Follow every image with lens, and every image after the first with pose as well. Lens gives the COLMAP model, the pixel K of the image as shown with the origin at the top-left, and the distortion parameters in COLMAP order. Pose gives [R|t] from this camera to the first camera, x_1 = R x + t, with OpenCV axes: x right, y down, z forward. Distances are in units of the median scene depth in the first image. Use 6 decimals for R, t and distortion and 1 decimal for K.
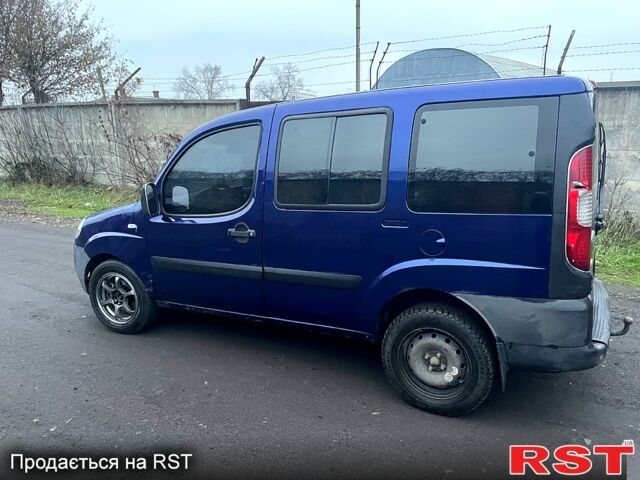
lens RADIAL K [[464.8, 0, 320.7], [0, 464.8, 212.5], [0, 0, 1]] dist [0.082910, -0.108835]
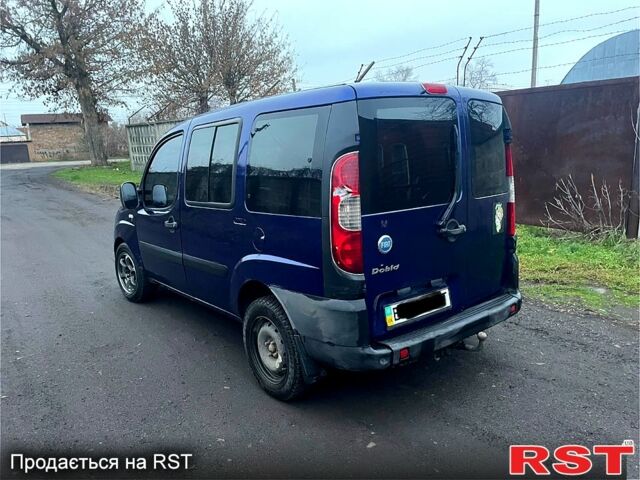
lens RADIAL K [[464.8, 0, 320.7], [0, 464.8, 212.5], [0, 0, 1]] dist [0.082910, -0.108835]
pose [[0.928729, 0.037371, -0.368872, 0.747932], [-0.038111, 0.999260, 0.005282, -0.009927], [0.368796, 0.009153, 0.929465, 0.024013]]
